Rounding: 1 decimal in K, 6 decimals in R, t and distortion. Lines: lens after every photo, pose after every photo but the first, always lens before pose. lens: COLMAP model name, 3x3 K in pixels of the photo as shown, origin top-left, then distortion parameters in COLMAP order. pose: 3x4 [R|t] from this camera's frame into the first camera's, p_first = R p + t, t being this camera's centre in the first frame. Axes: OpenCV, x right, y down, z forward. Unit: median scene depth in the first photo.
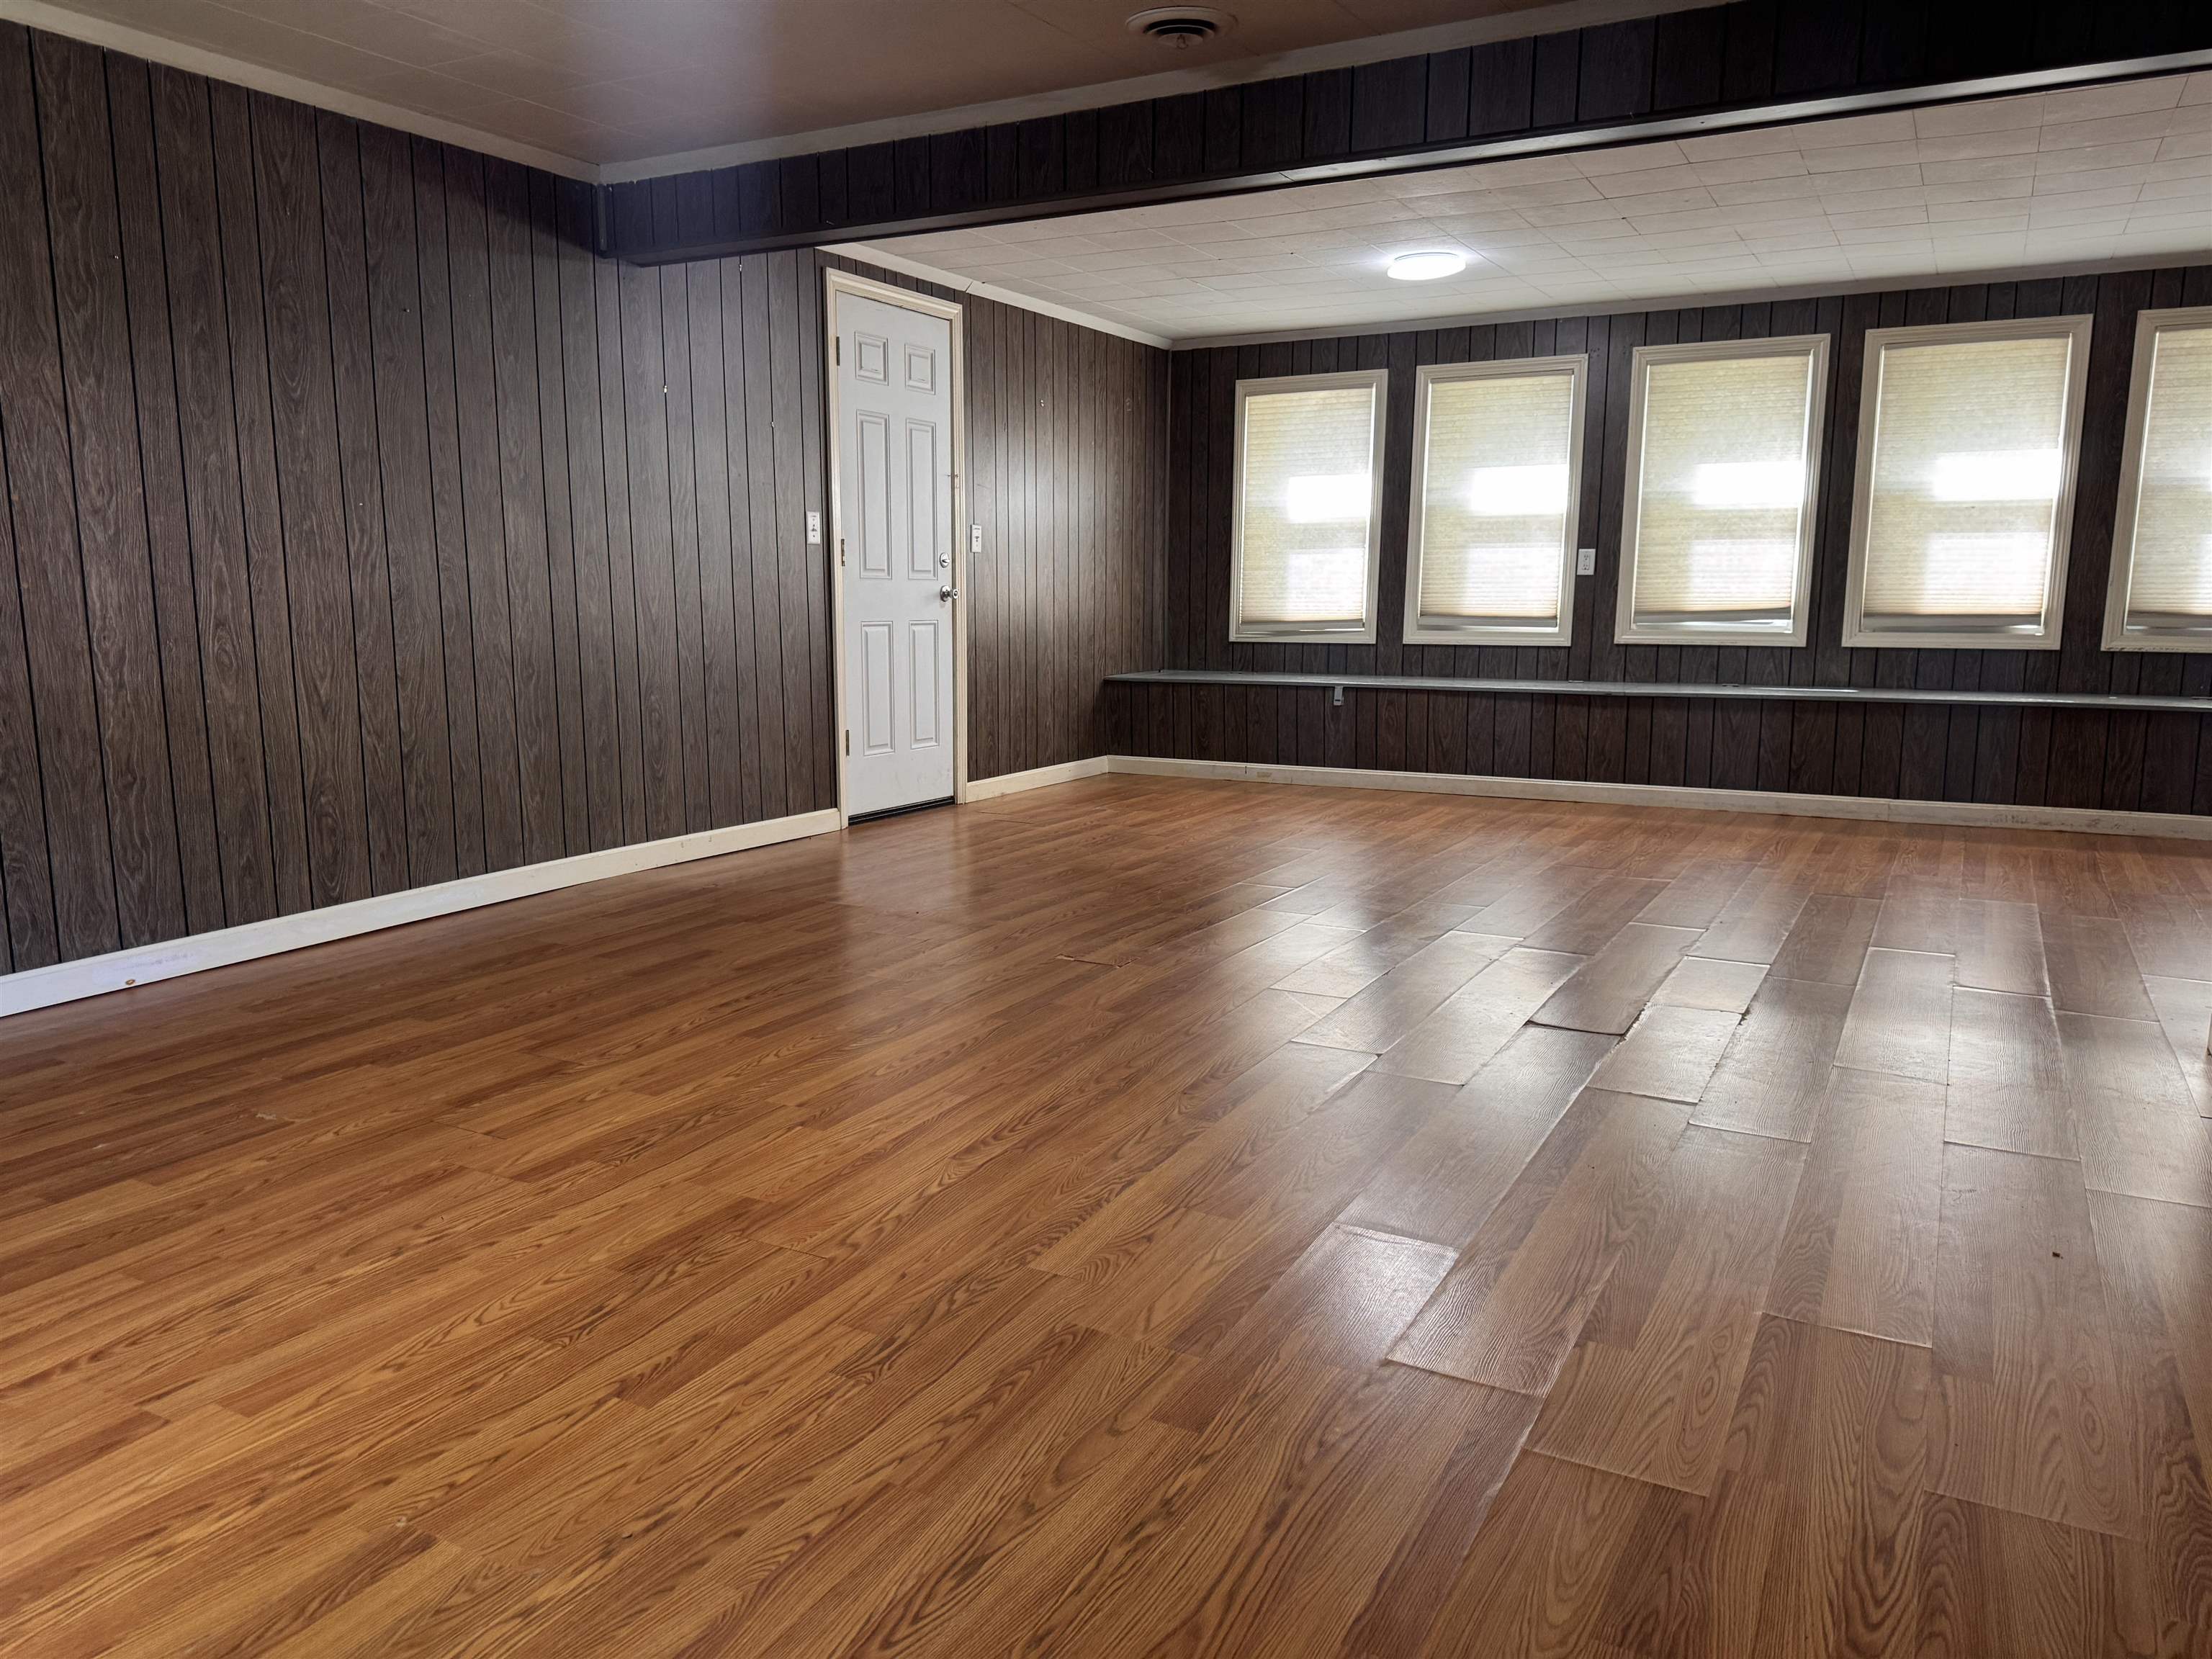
lens RADIAL K [[1584.7, 0, 1067.5], [0, 1584.7, 832.6], [0, 0, 1]] dist [-0.002611, -0.000248]
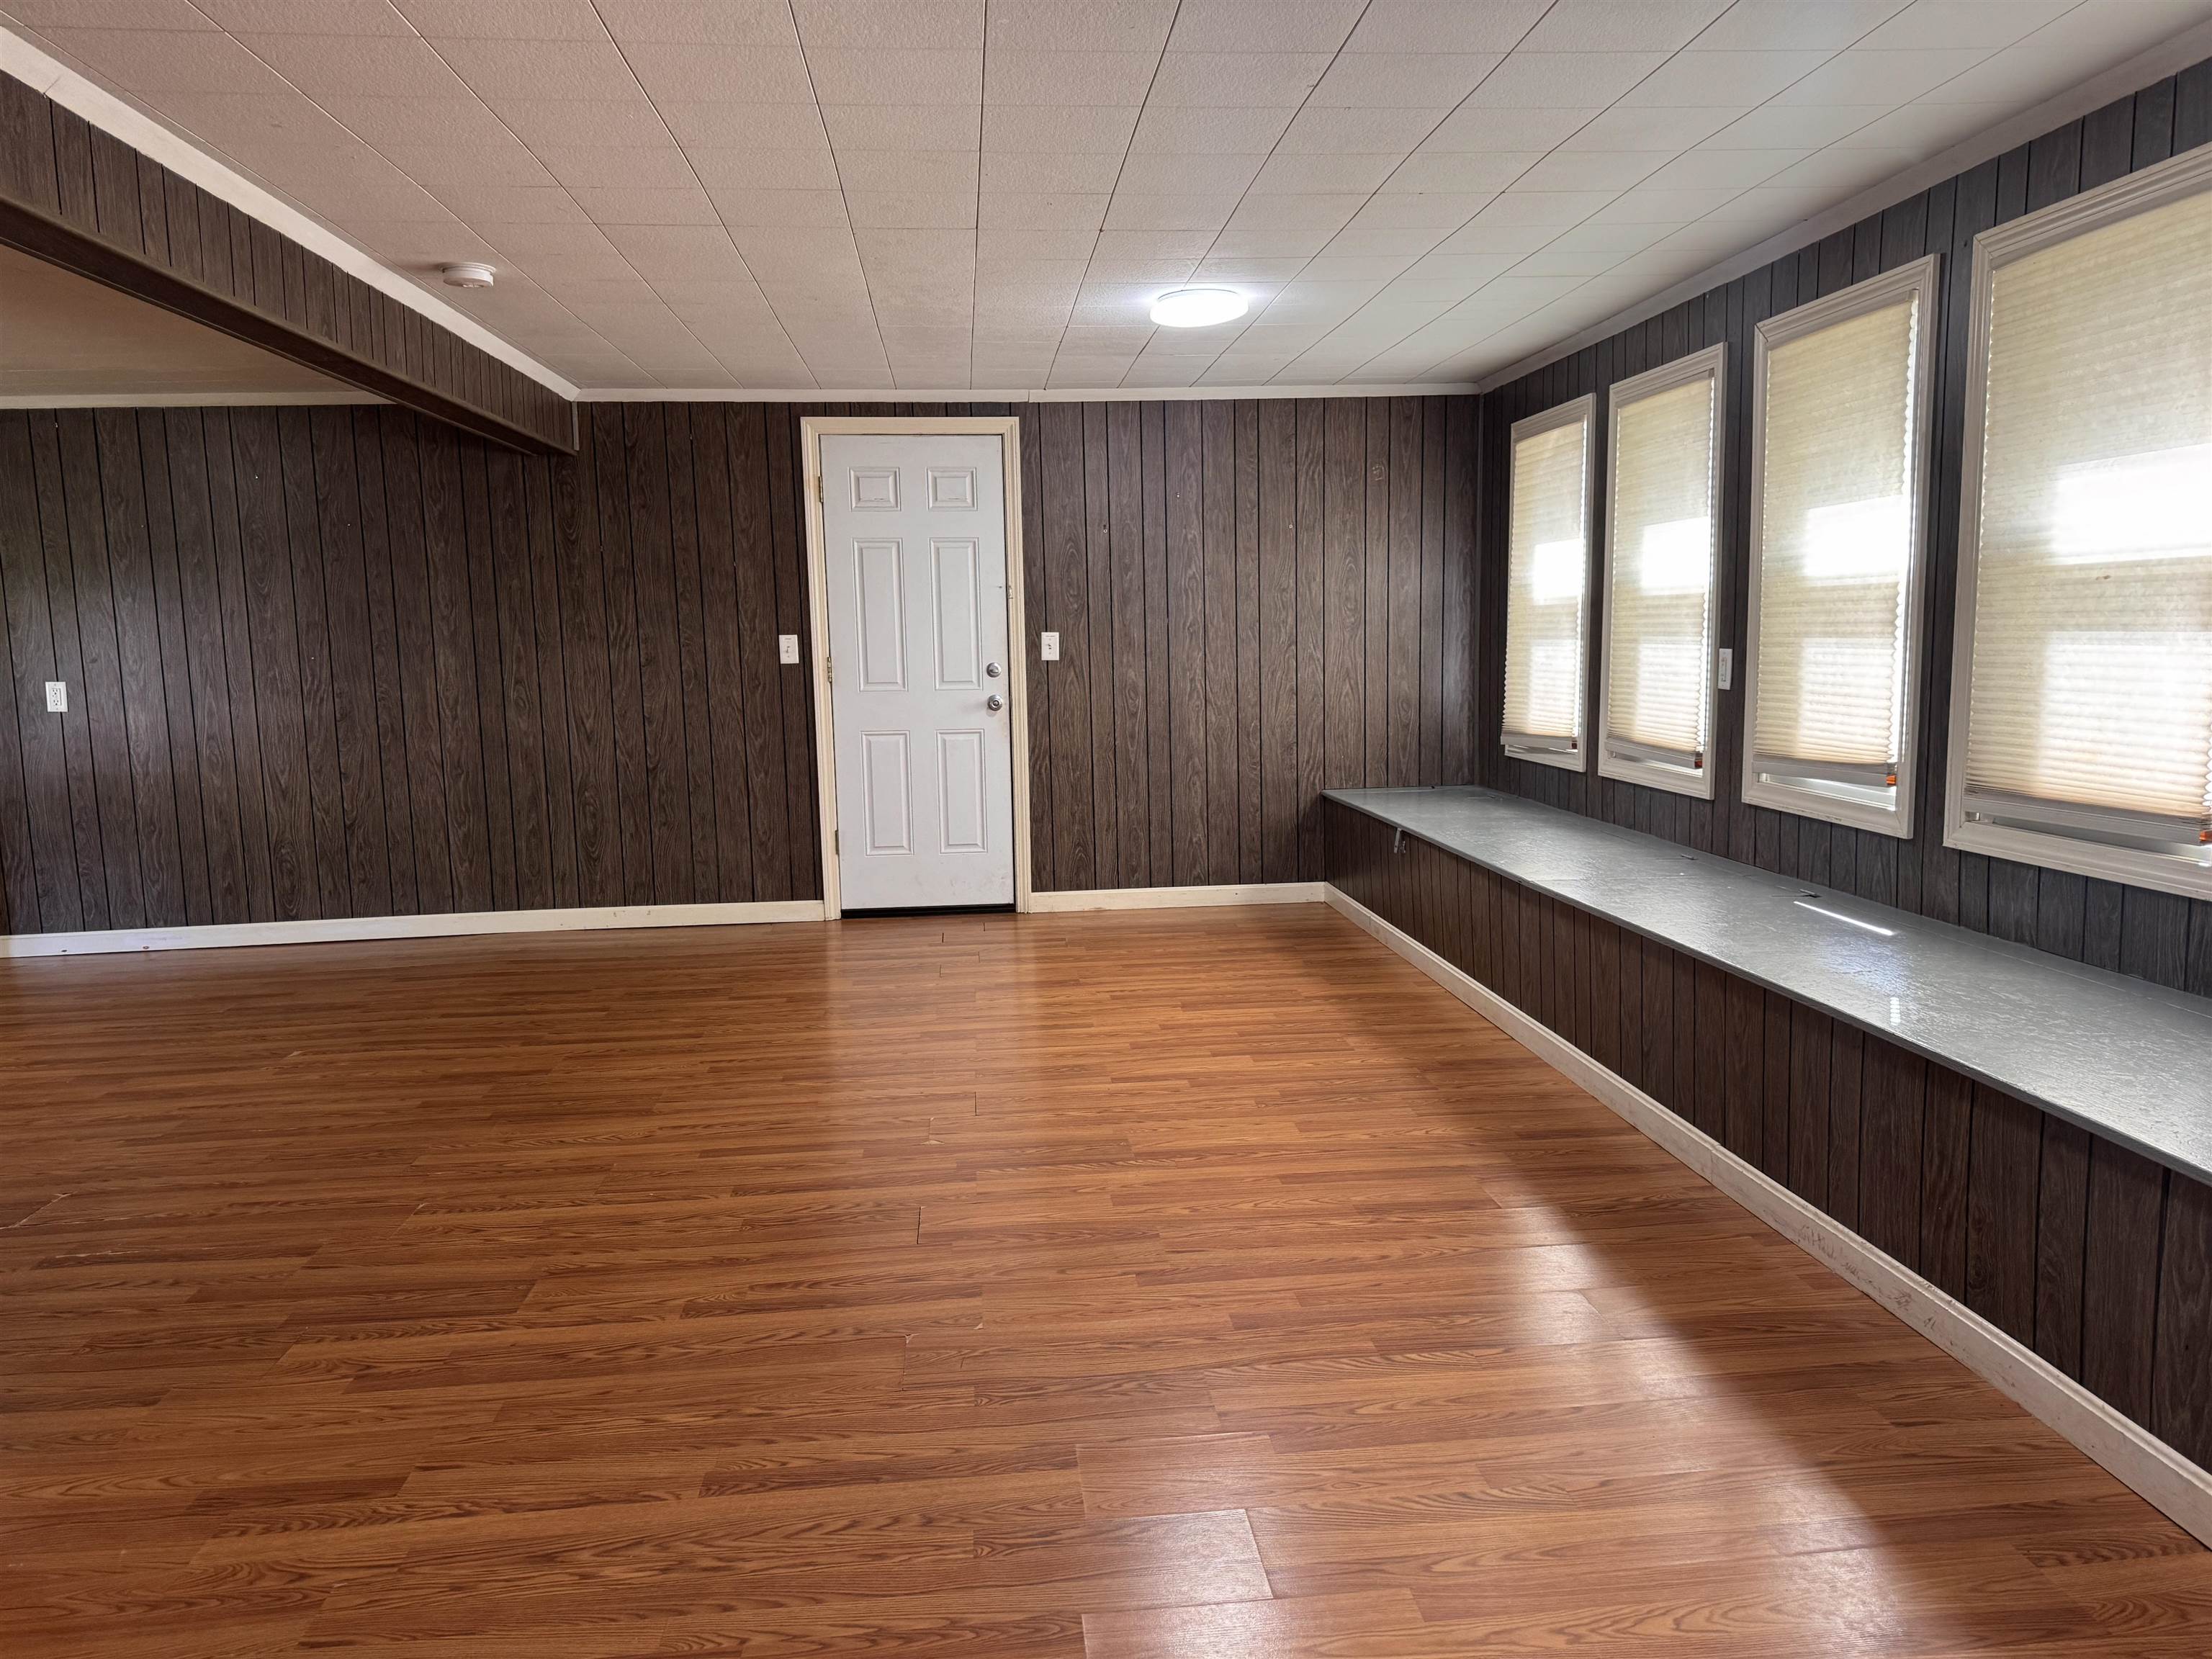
lens RADIAL K [[1548.6, 0, 1113.5], [0, 1548.6, 824.4], [0, 0, 1]] dist [0.036831, -0.045282]
pose [[0.572141, 0.089853, -0.815218, 1.087683], [-0.104838, 0.993839, 0.035963, -0.165306], [0.813427, 0.064890, 0.578036, 0.696556]]
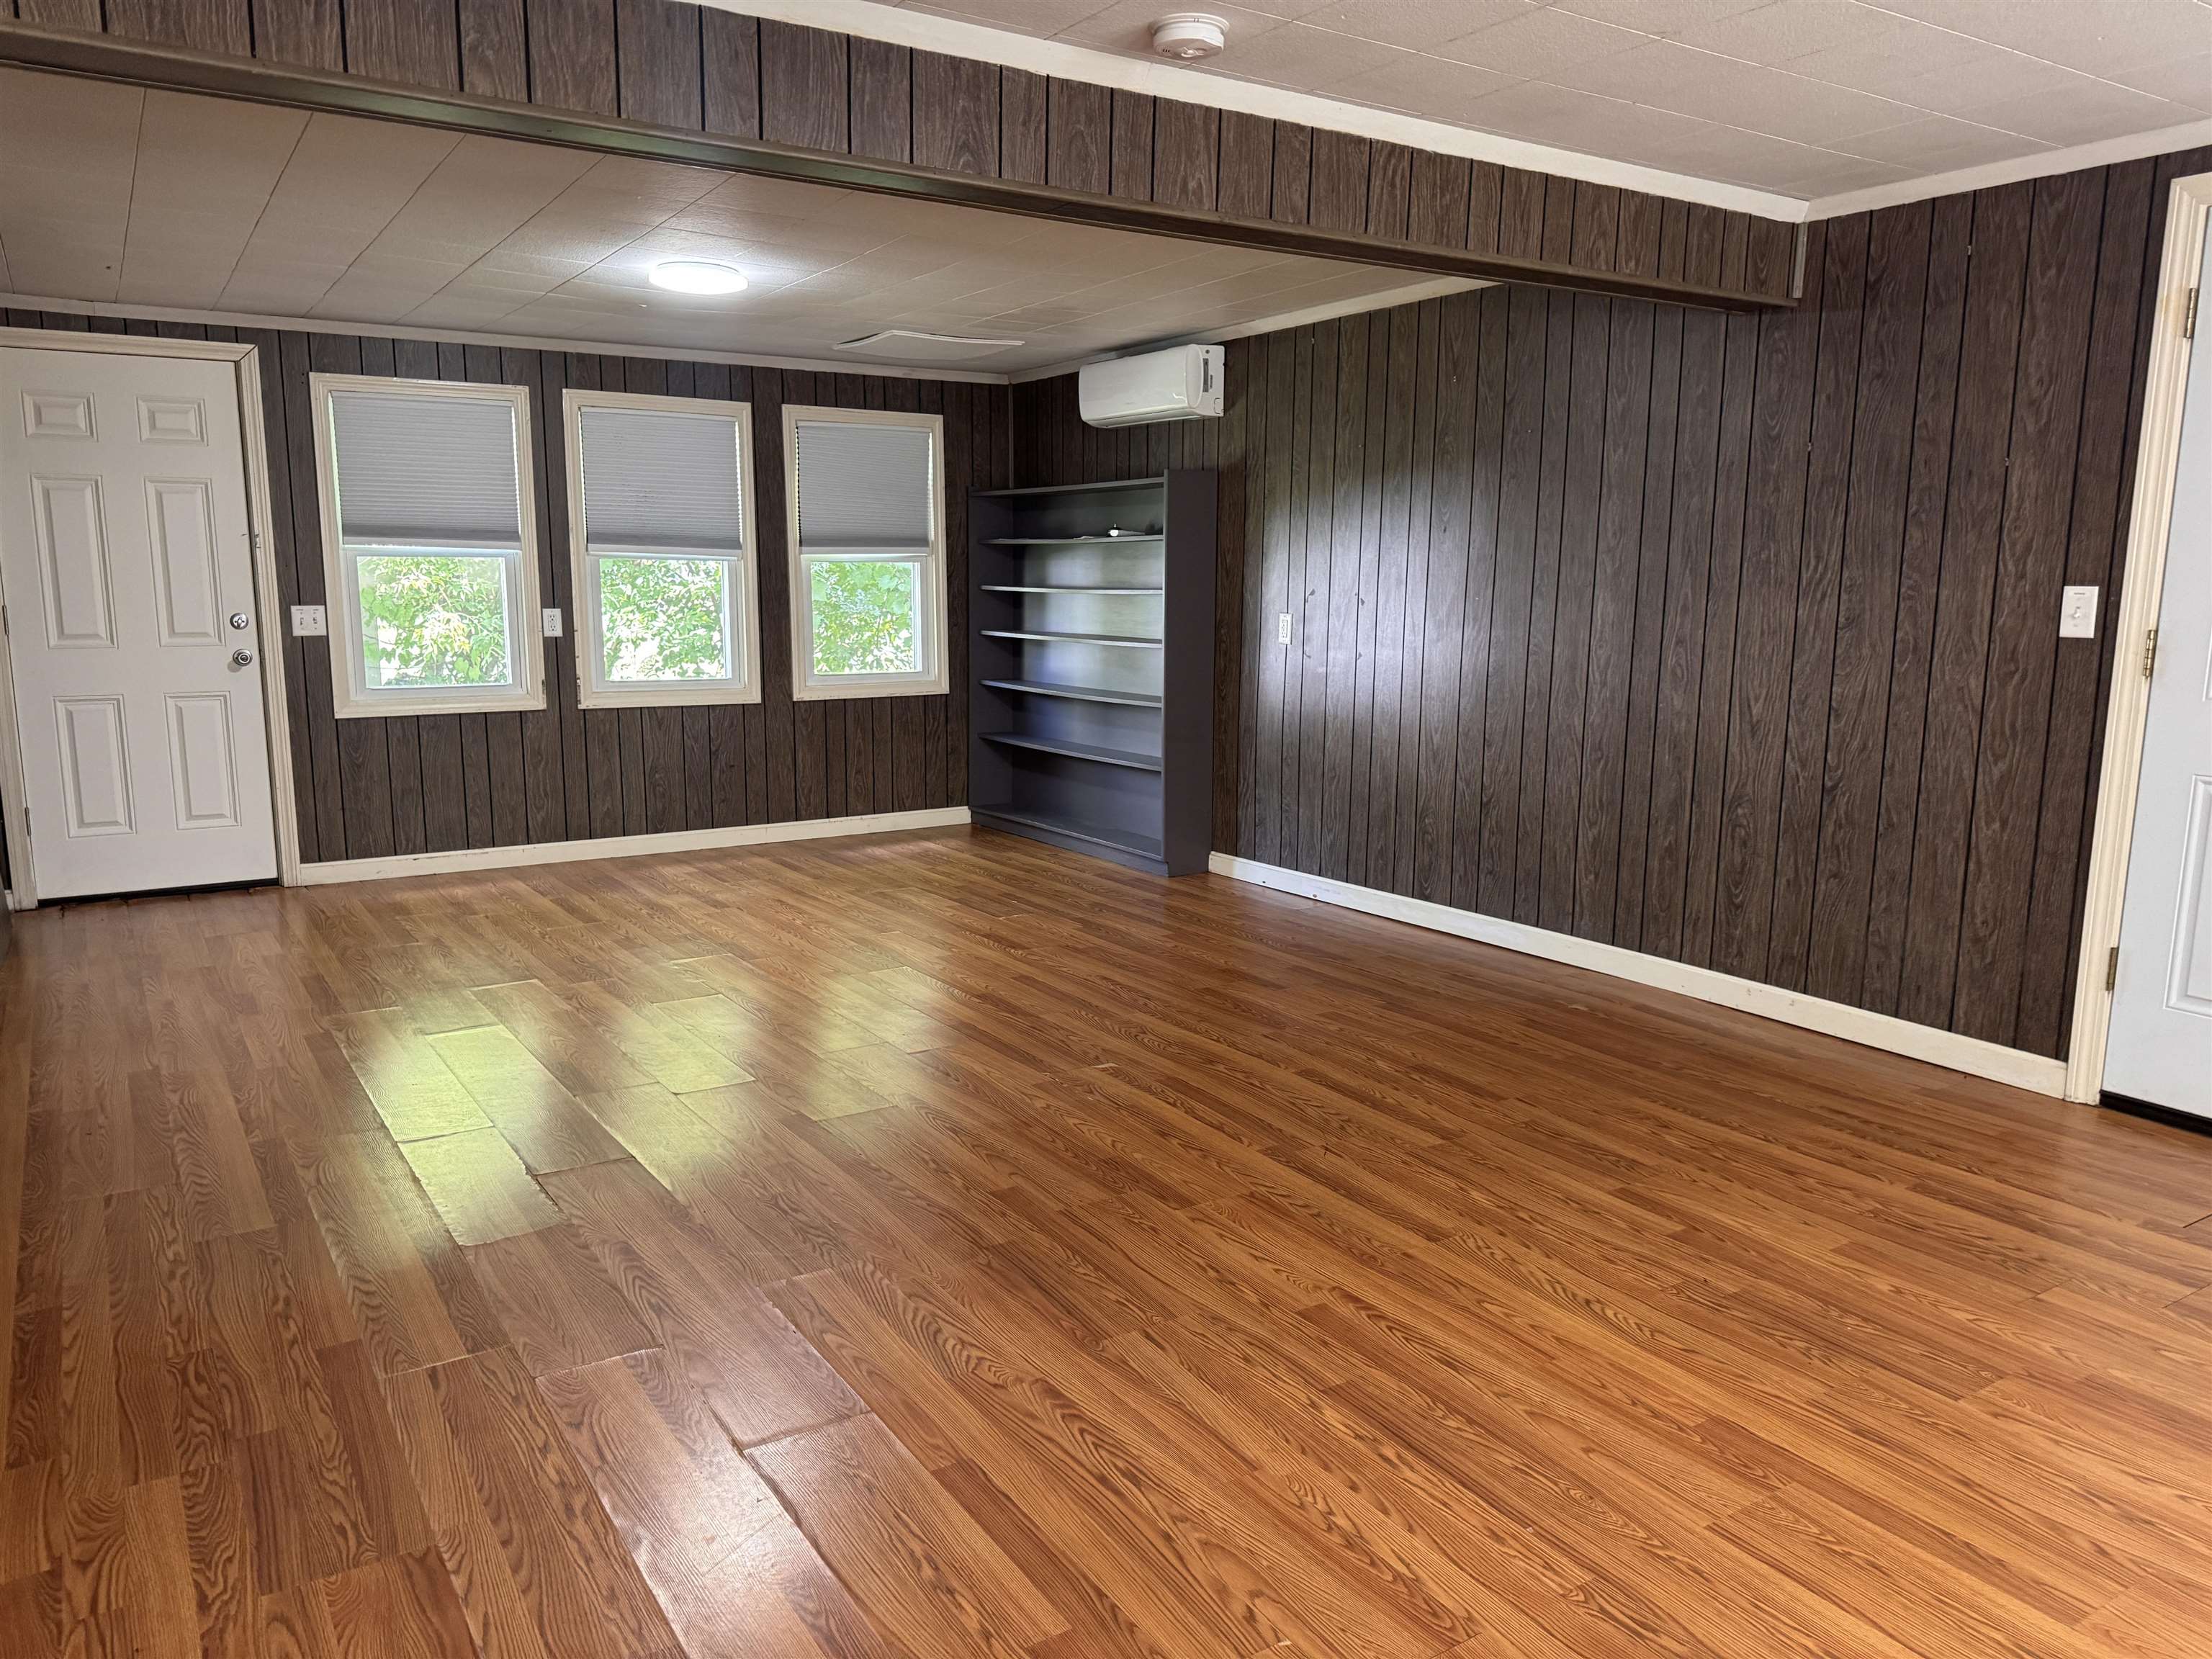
lens RADIAL K [[1548.6, 0, 1113.5], [0, 1548.6, 824.4], [0, 0, 1]] dist [0.036831, -0.045282]
pose [[-0.458868, 0.132912, -0.878507, 0.704671], [-0.149061, 0.963218, 0.223587, -0.239634], [0.875912, 0.233548, -0.422178, 1.174921]]
